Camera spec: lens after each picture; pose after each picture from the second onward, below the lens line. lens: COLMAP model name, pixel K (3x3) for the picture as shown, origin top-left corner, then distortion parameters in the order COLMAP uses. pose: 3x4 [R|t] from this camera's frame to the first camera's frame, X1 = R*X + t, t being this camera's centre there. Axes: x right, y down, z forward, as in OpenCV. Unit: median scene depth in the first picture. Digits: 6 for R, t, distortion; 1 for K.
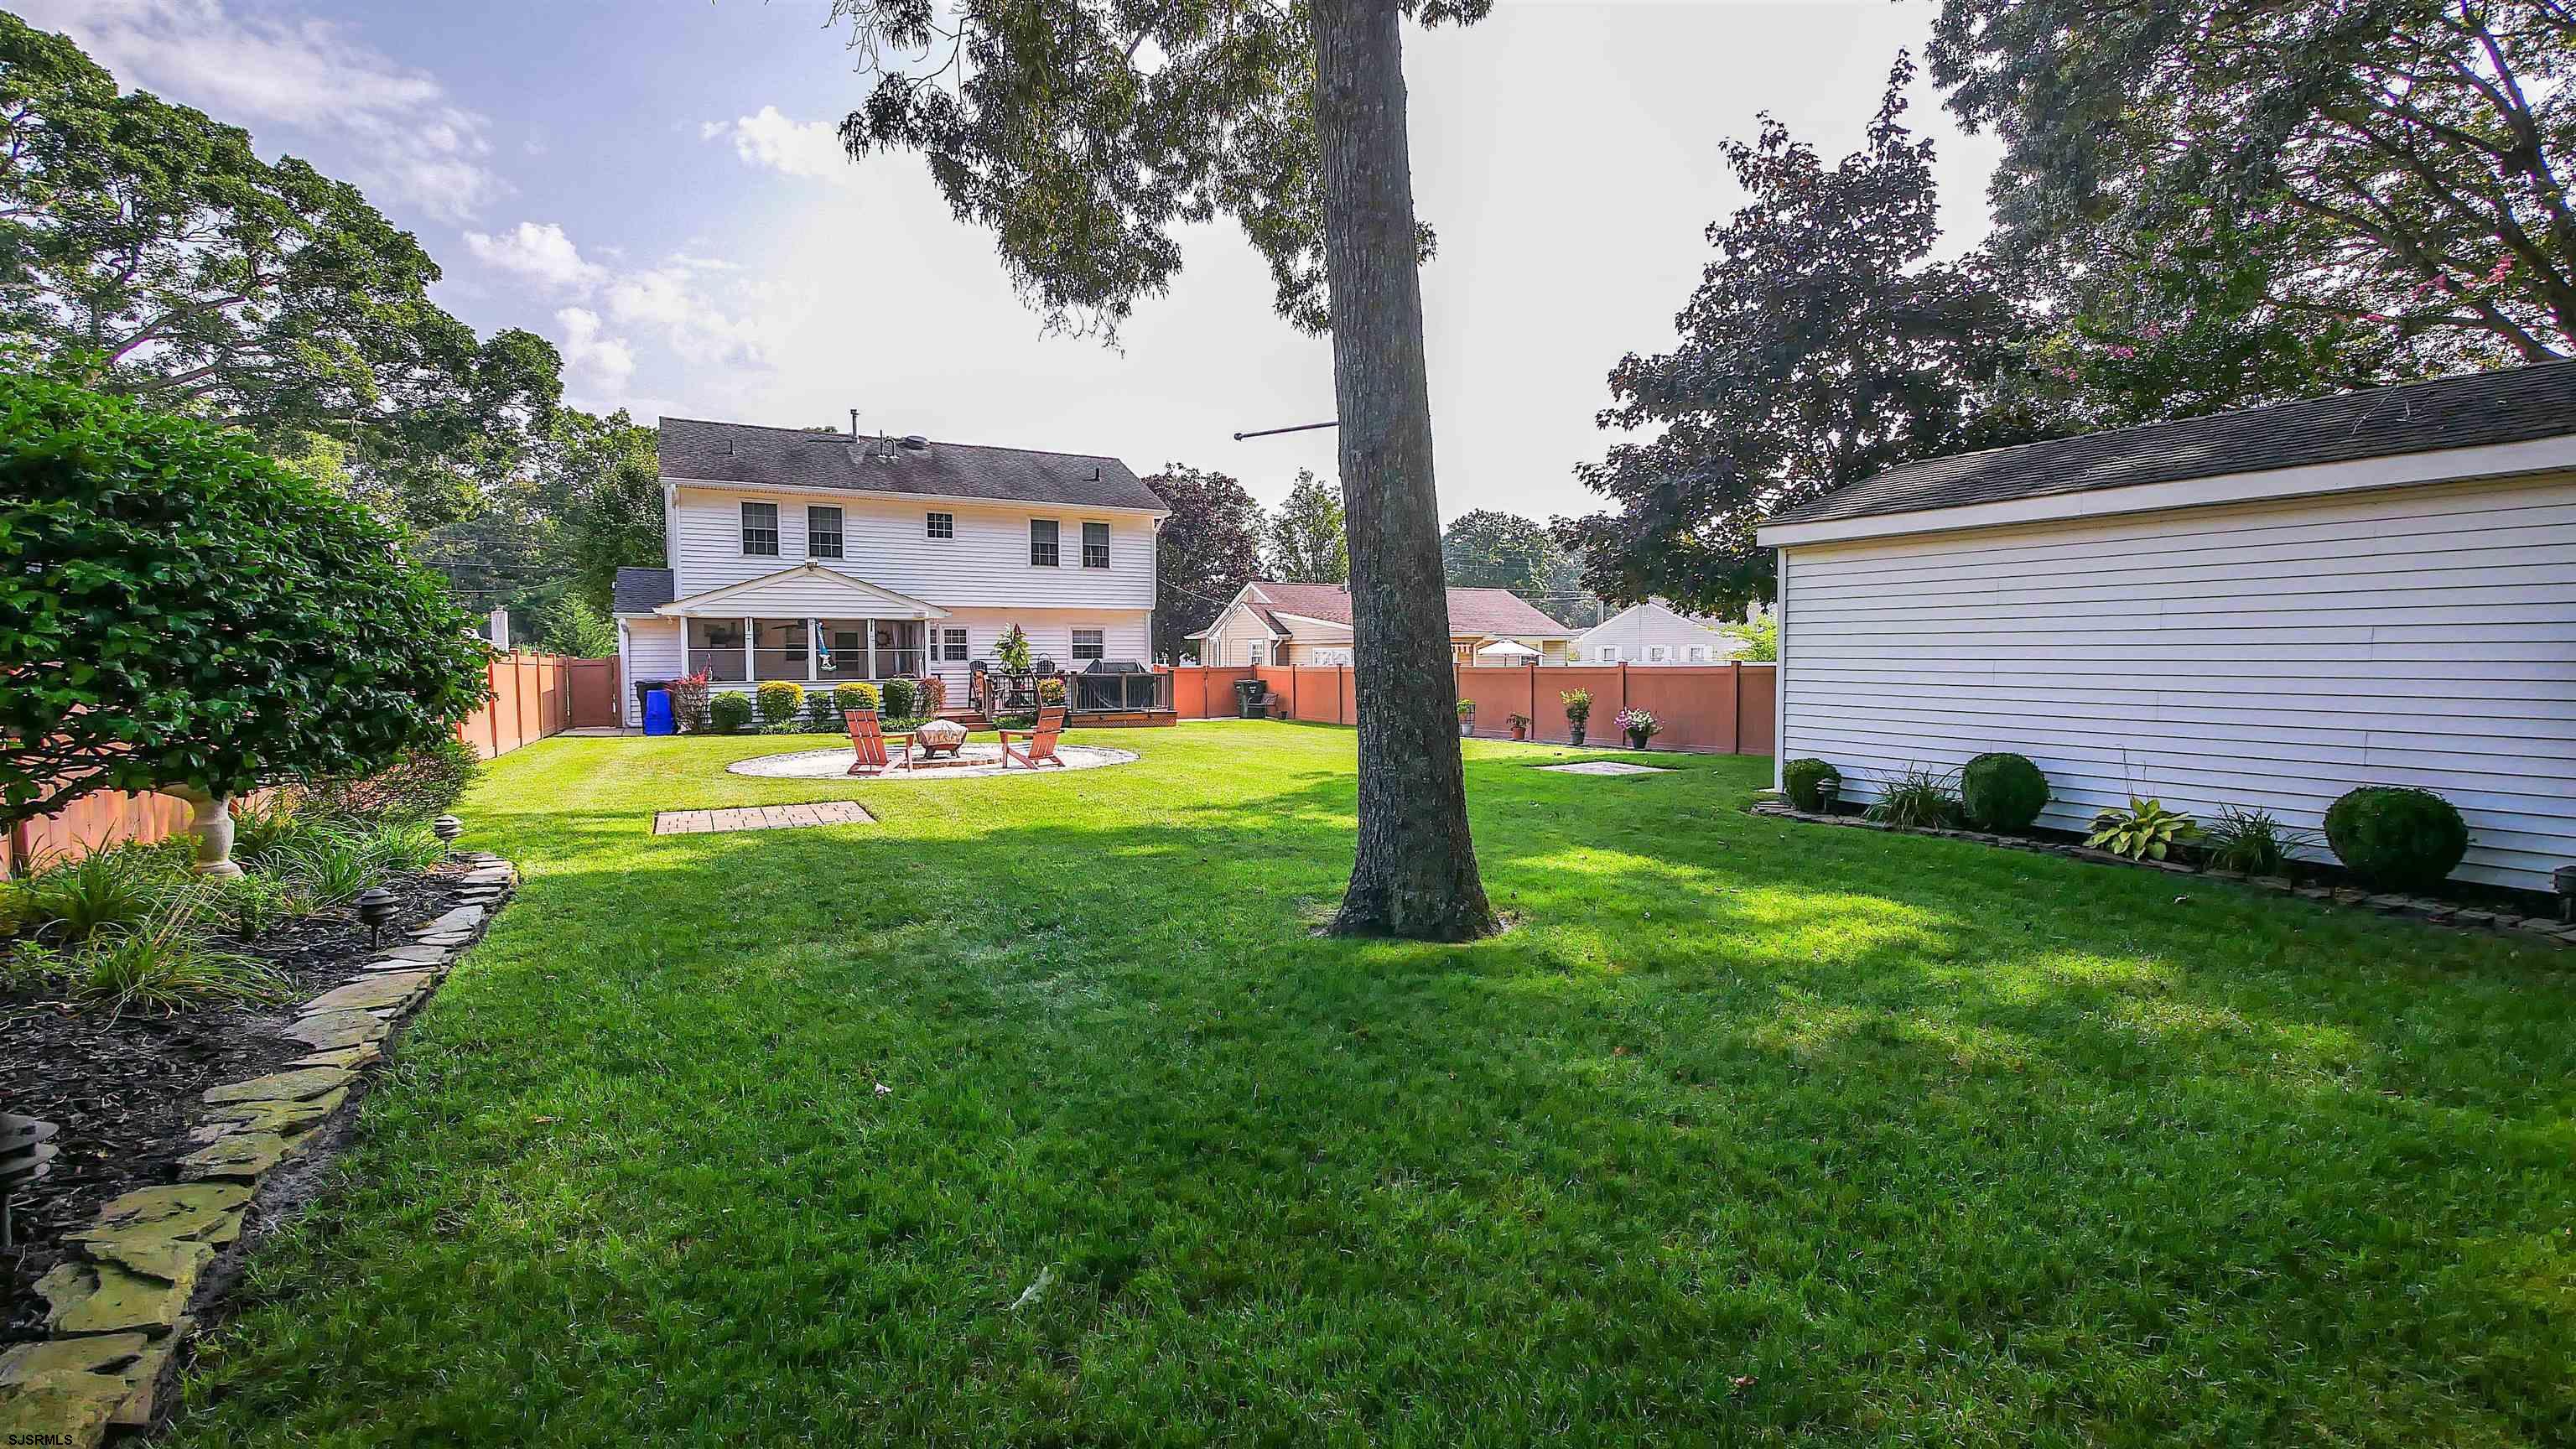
lens RADIAL K [[1058.1, 0, 1286.6], [0, 1058.1, 714.6], [0, 0, 1]] dist [-0.008369, 0.000217]
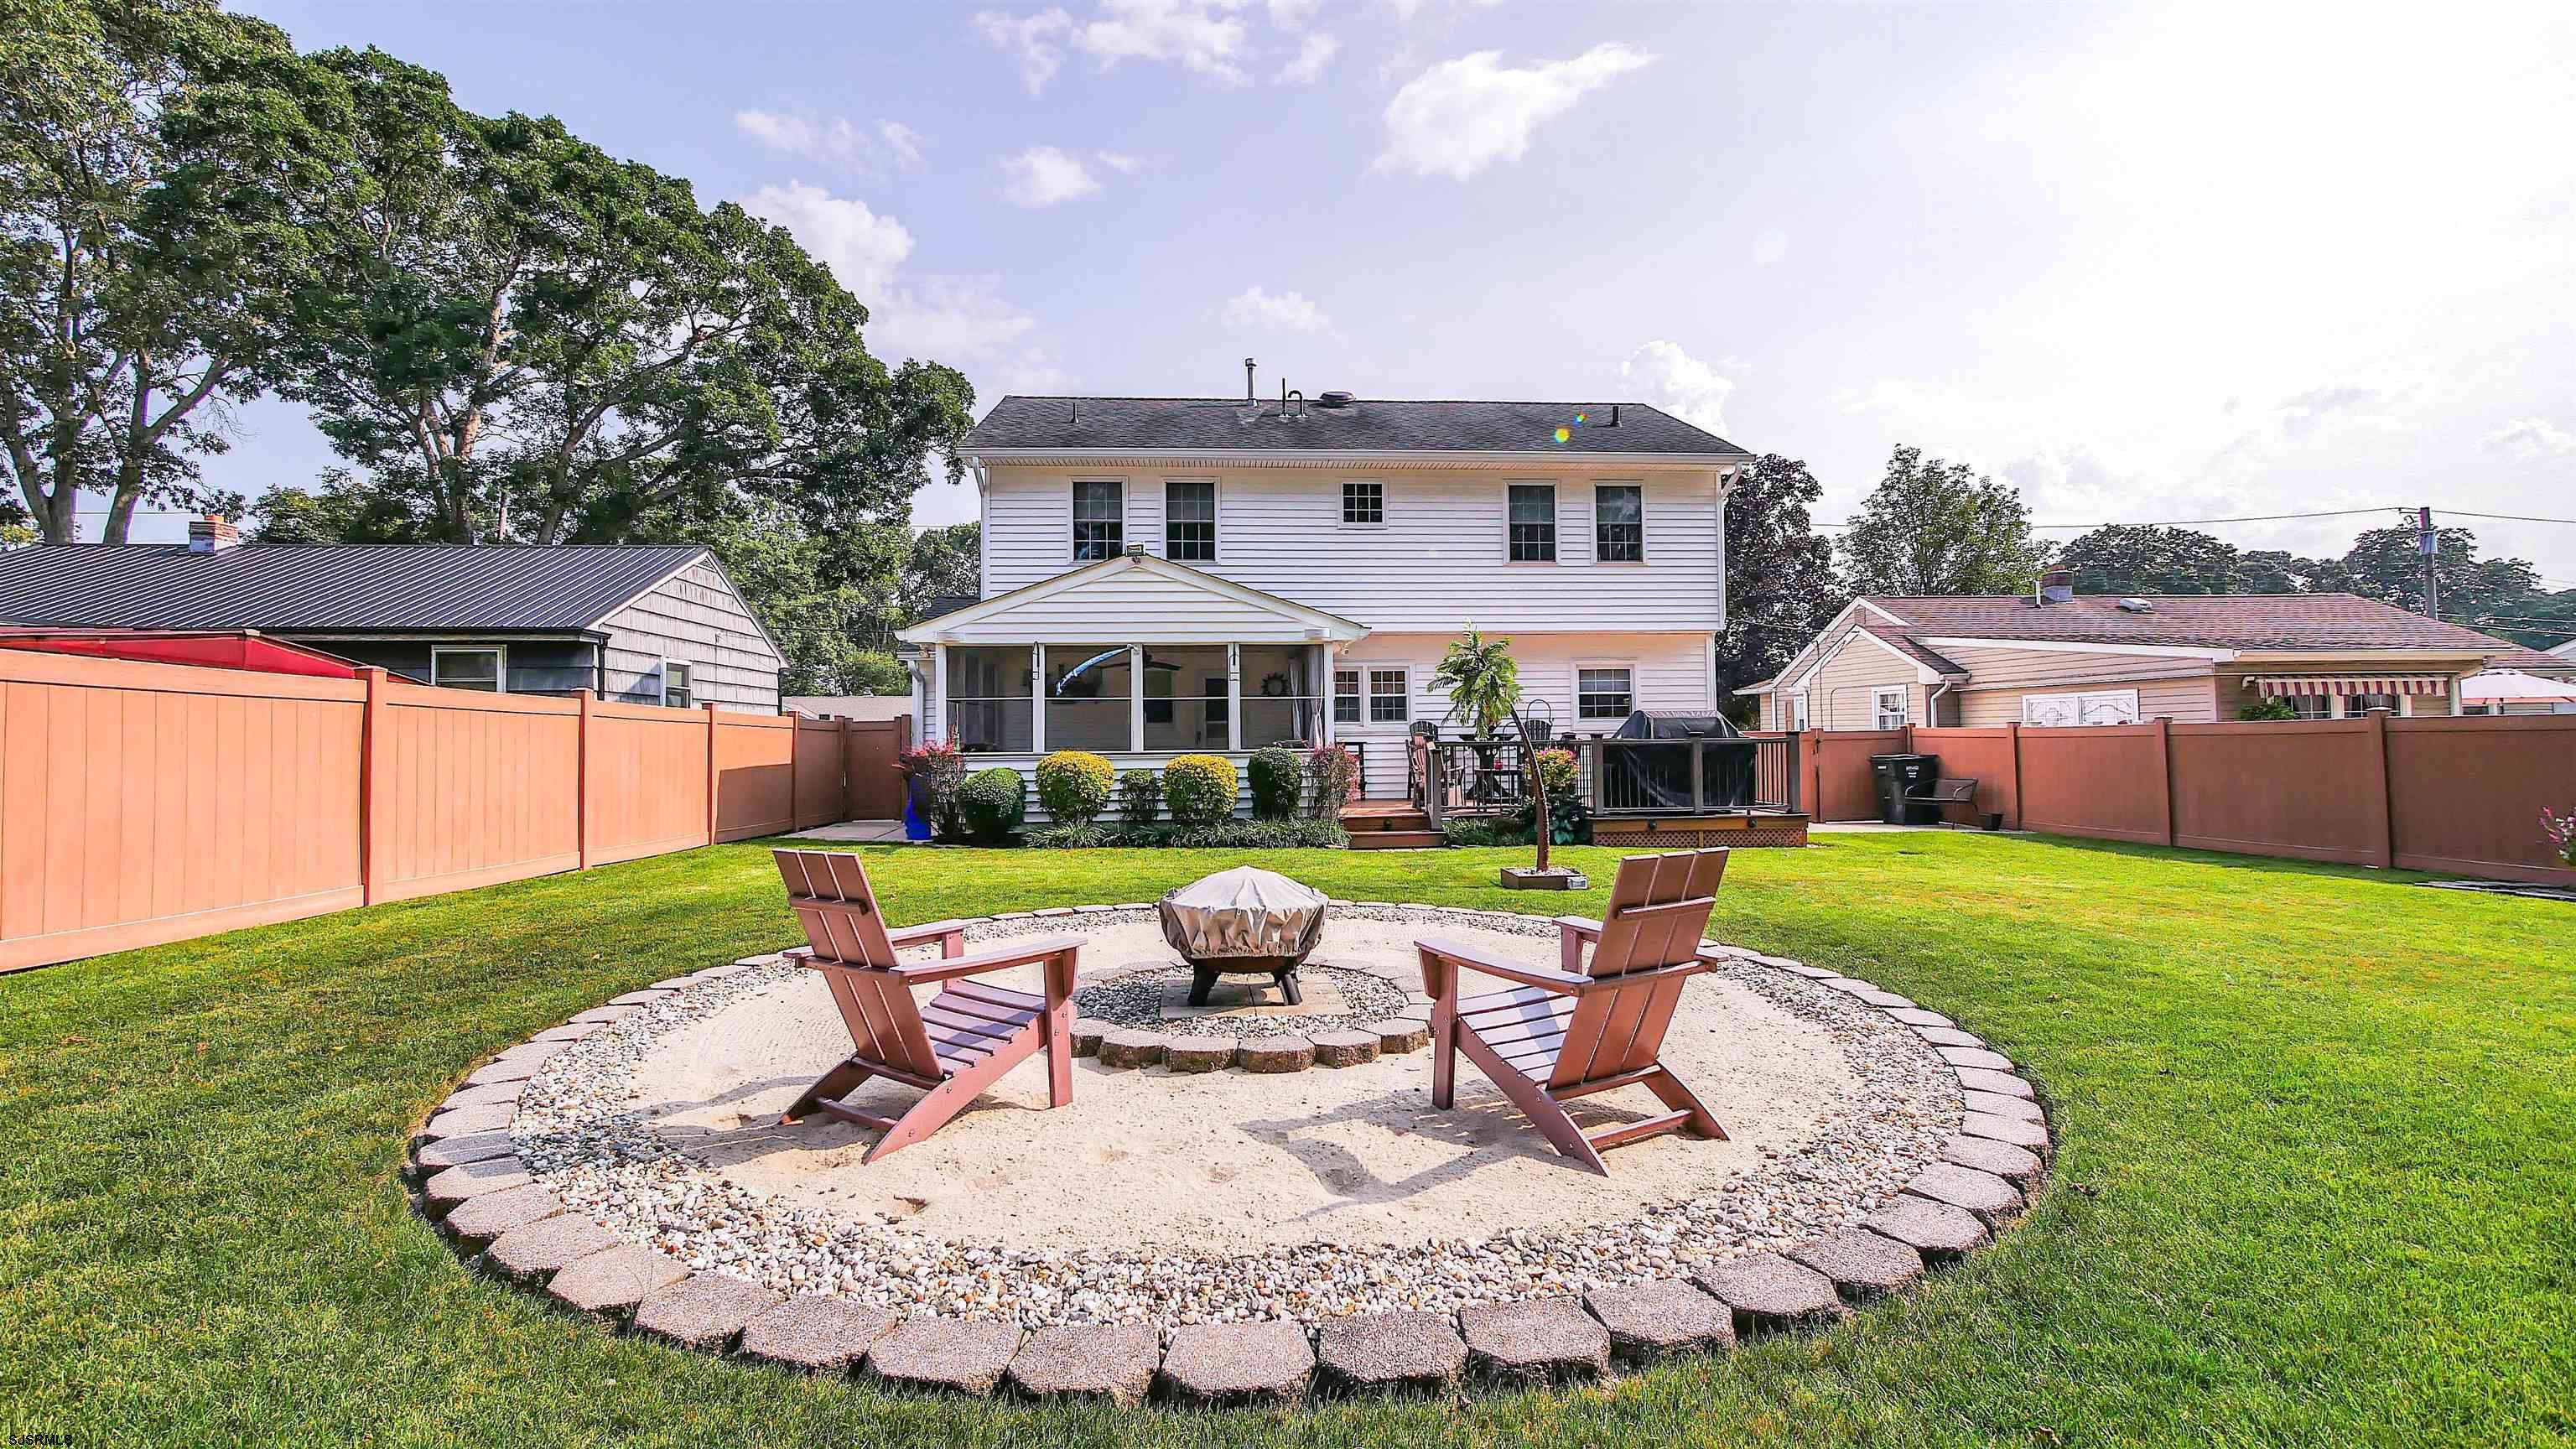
lens RADIAL K [[1058.1, 0, 1278.8], [0, 1058.1, 703.1], [0, 0, 1]] dist [-0.008369, 0.000217]
pose [[0.904520, -0.021169, -0.425905, -0.107976], [-0.015693, 0.996438, -0.082856, -0.009758], [0.426142, 0.081629, 0.900966, 0.417760]]
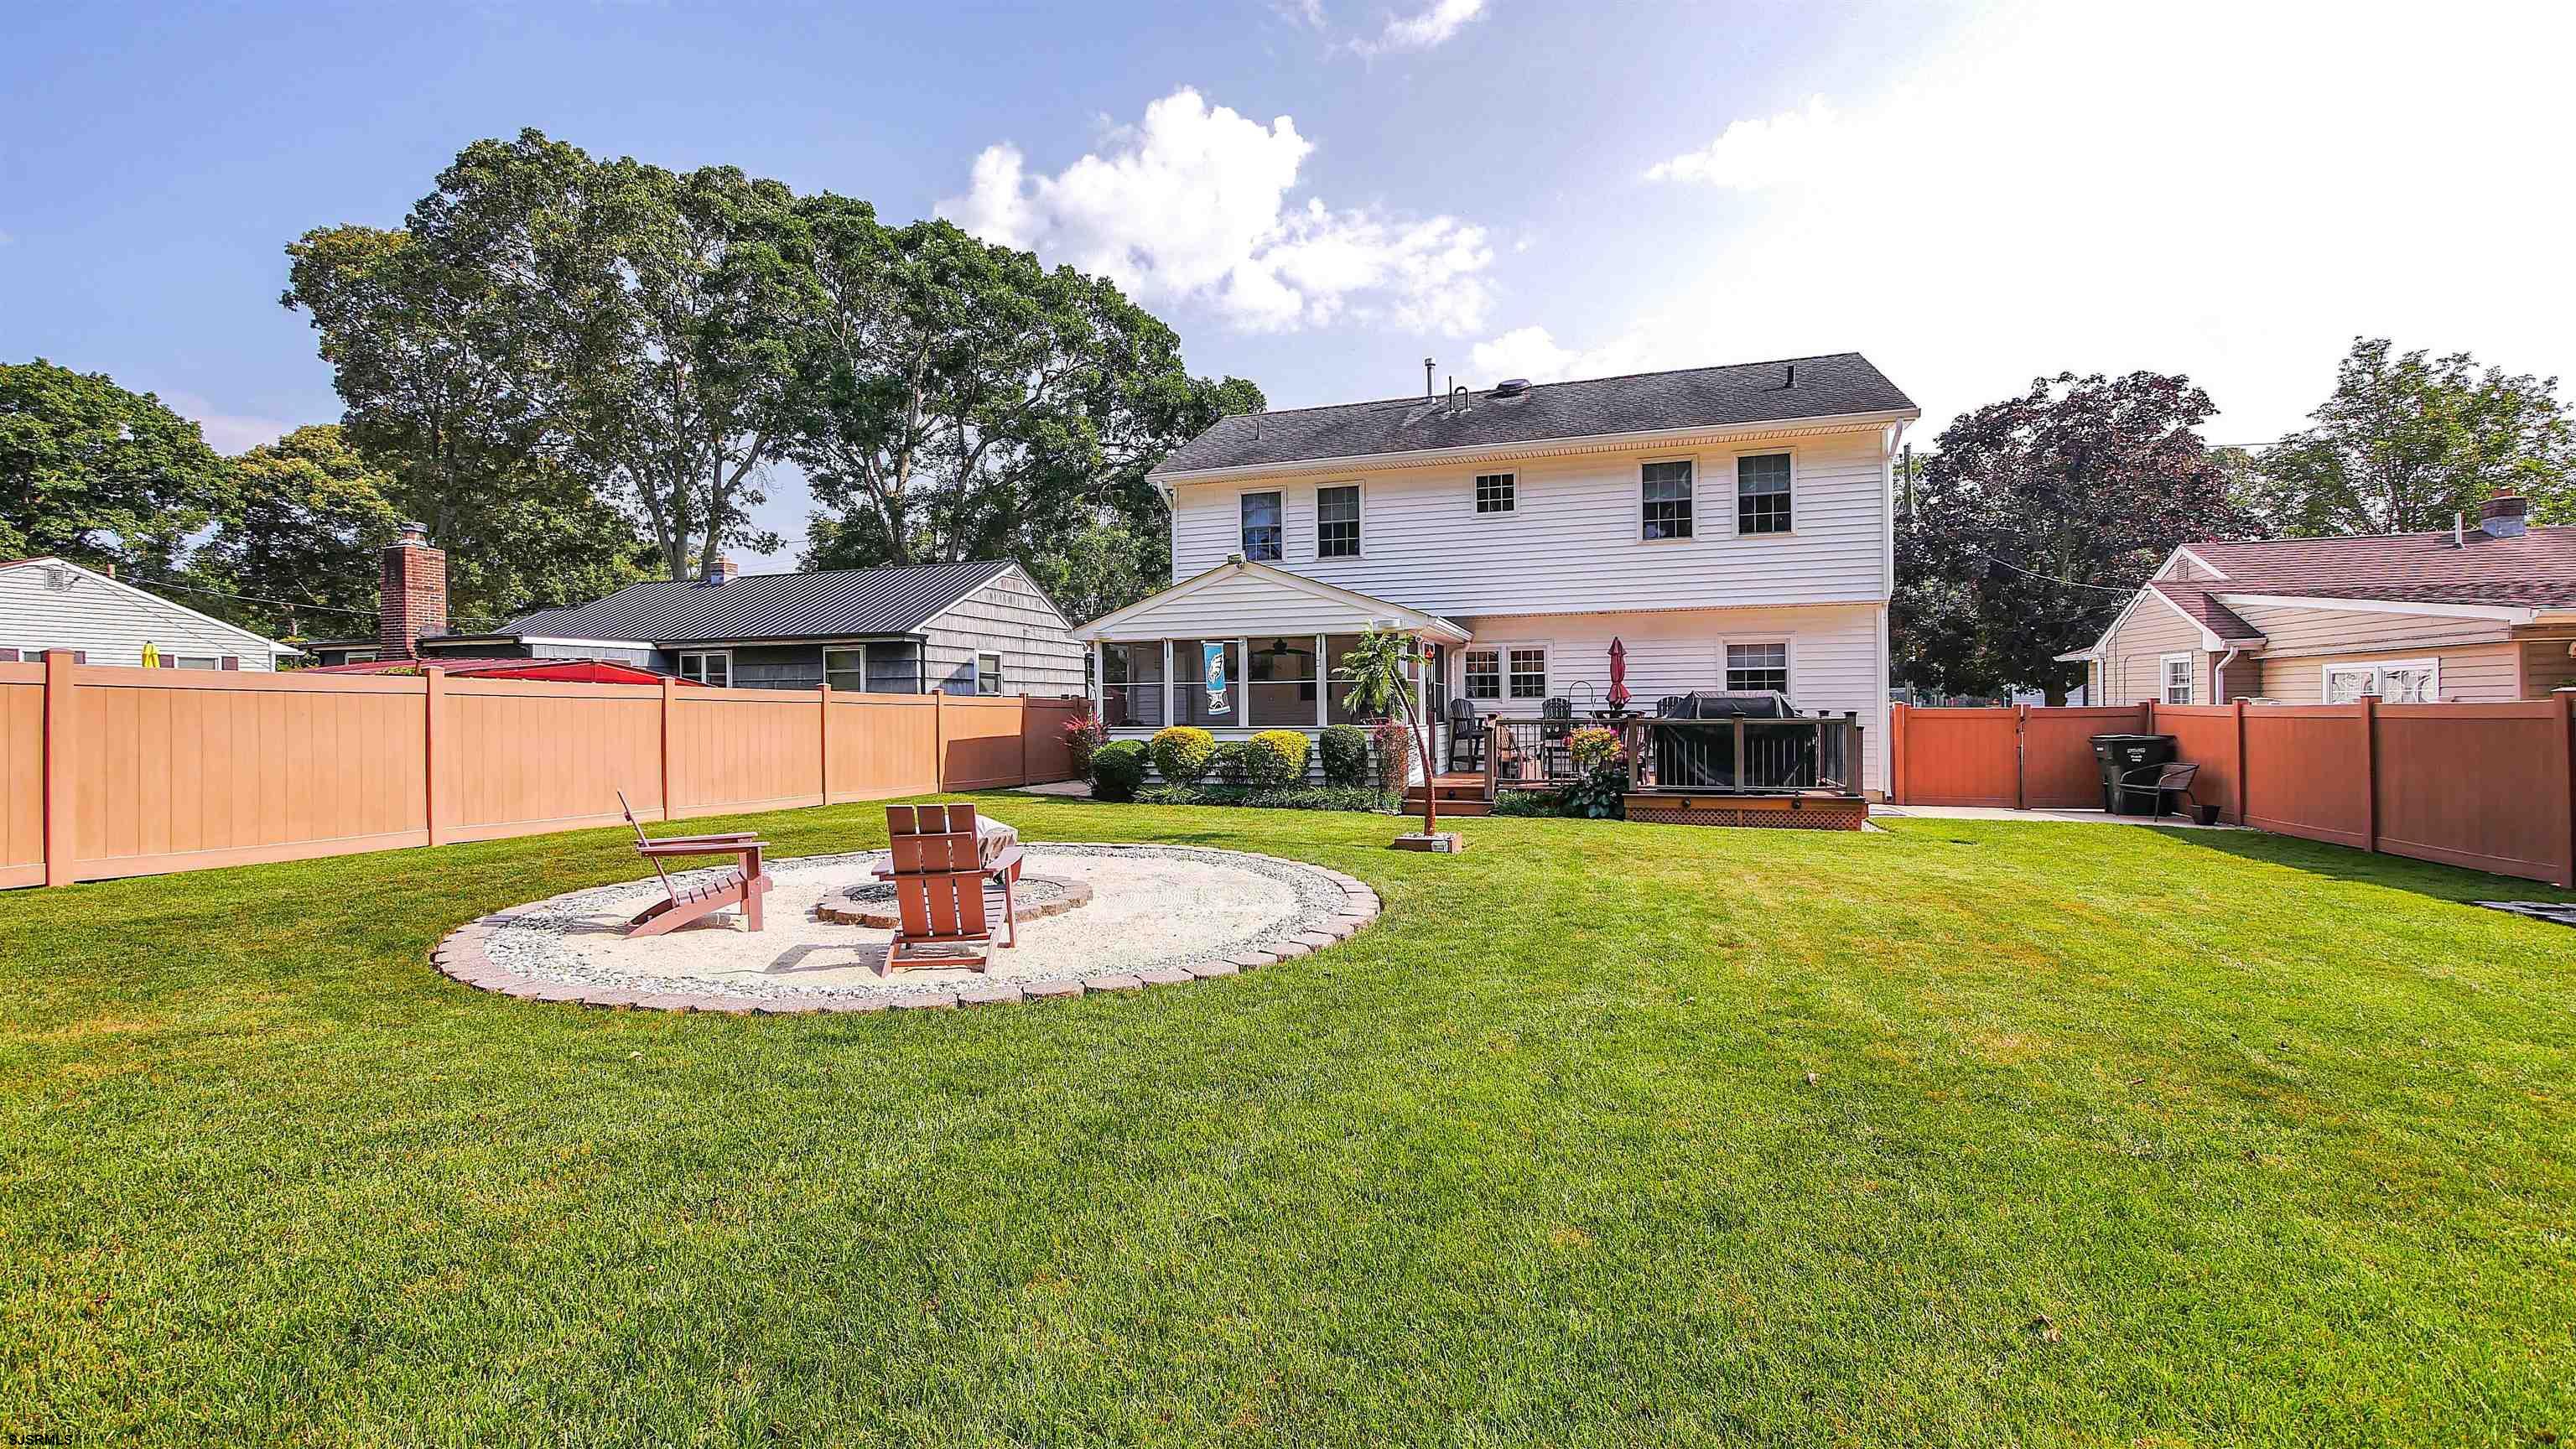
lens RADIAL K [[1058.1, 0, 1297.6], [0, 1058.1, 706.1], [0, 0, 1]] dist [-0.008369, 0.000217]
pose [[0.680525, -0.007216, -0.732690, 0.065572], [-0.034202, 0.998549, -0.041601, -0.014881], [0.731926, 0.053370, 0.679290, 0.458116]]
